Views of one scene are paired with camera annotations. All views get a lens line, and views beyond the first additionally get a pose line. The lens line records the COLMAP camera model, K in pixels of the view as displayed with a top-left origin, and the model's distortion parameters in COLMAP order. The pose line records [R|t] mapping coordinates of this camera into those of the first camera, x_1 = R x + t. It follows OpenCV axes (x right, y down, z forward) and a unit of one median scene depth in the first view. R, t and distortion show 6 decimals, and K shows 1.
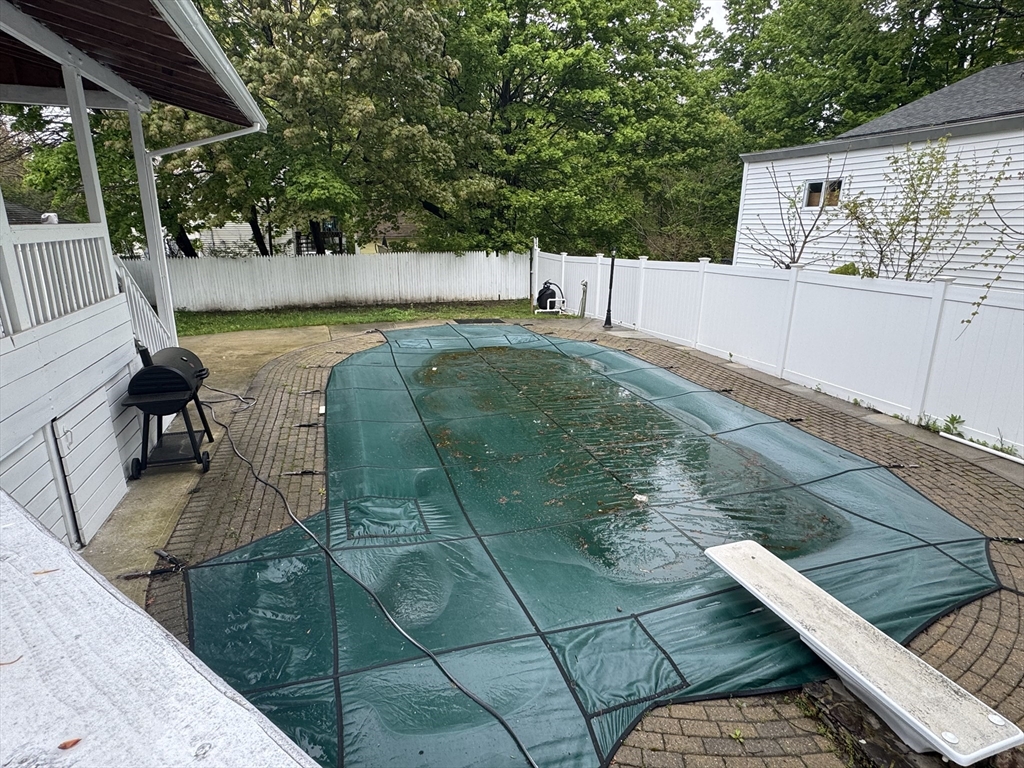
lens RADIAL K [[569.1, 0, 512.5], [0, 569.1, 382.1], [0, 0, 1]] dist [-0.003769, 0.000710]
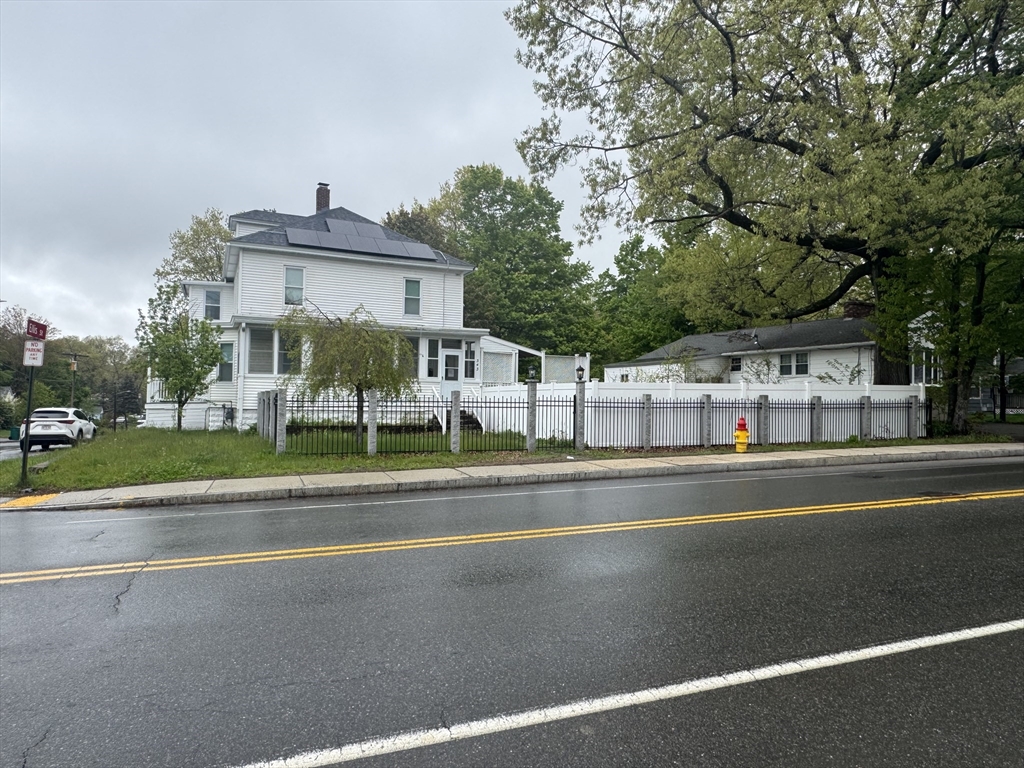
lens RADIAL K [[651.5, 0, 511.8], [0, 651.5, 382.8], [0, 0, 1]] dist [-0.002448, -0.000345]
pose [[0.992184, 0.009867, 0.124393, -0.284077], [0.027132, 0.955961, -0.292238, 0.383355], [-0.121798, 0.293329, 0.948221, -1.223090]]
